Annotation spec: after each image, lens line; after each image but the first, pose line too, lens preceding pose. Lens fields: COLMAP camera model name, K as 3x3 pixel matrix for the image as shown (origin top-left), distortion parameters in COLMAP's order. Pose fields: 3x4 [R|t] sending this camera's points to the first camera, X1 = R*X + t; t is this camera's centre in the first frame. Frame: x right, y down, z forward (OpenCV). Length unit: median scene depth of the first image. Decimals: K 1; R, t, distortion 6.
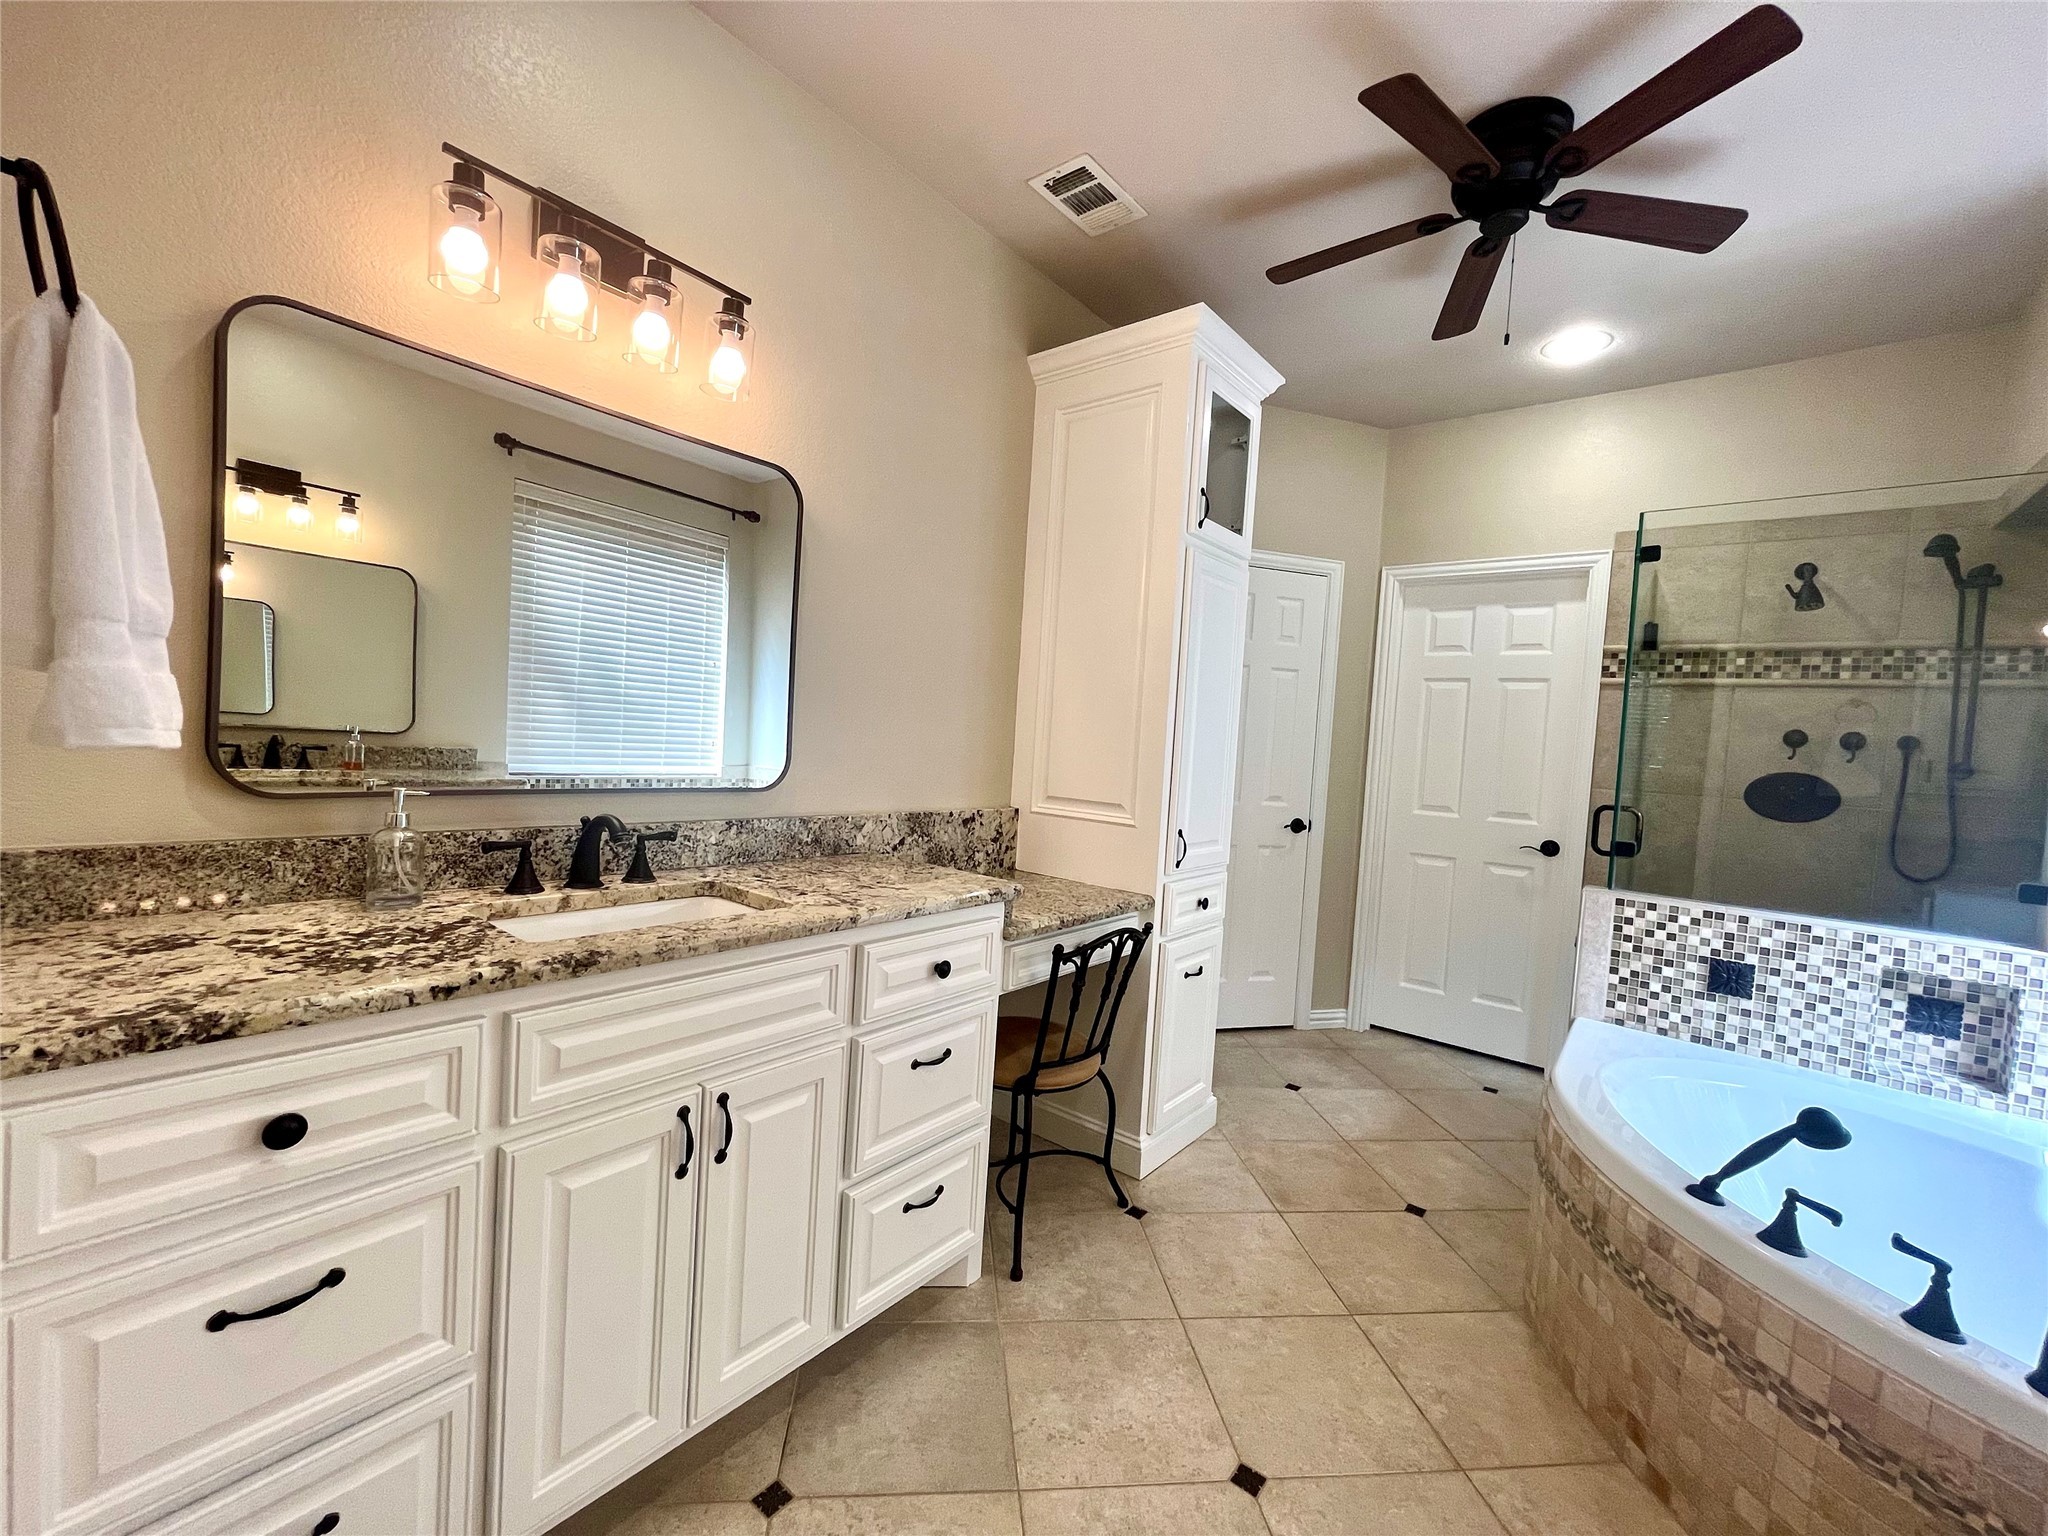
lens RADIAL K [[840.0, 0, 1024.0], [0, 840.0, 768.0], [0, 0, 1]] dist [-0.001340, -0.000555]
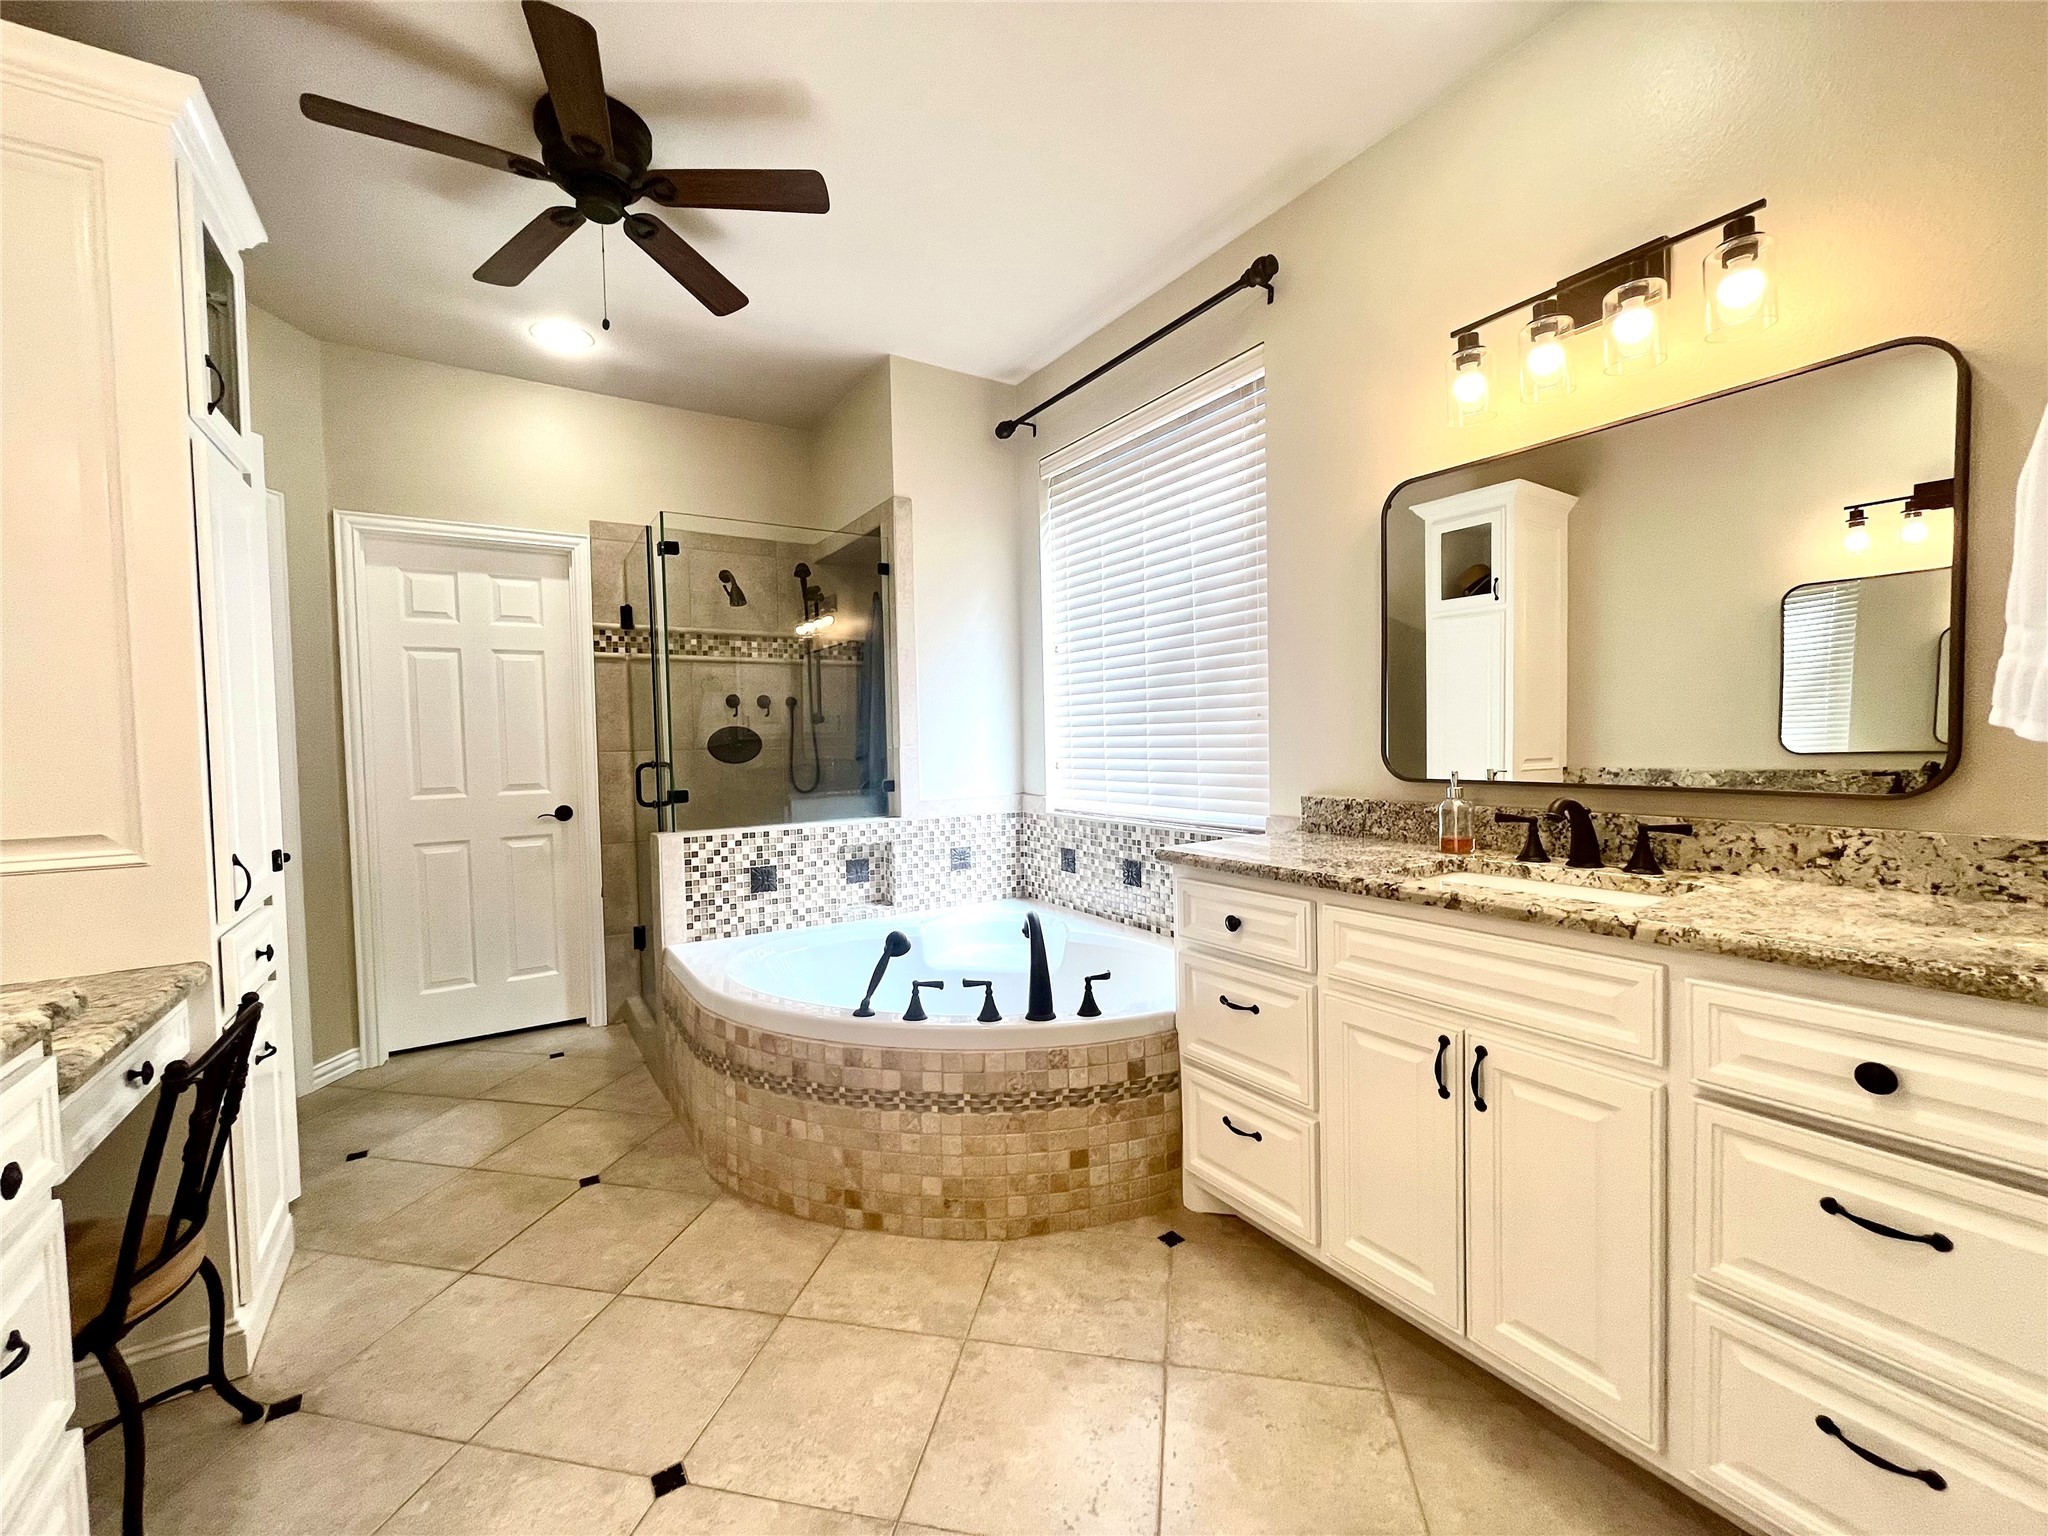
lens RADIAL K [[840.0, 0, 1024.0], [0, 840.0, 768.0], [0, 0, 1]] dist [-0.001340, -0.000555]
pose [[0.299199, -0.102059, 0.948717, -0.279262], [0.076869, 0.993610, 0.082646, -0.004805], [-0.951090, 0.048199, 0.305132, 0.180587]]
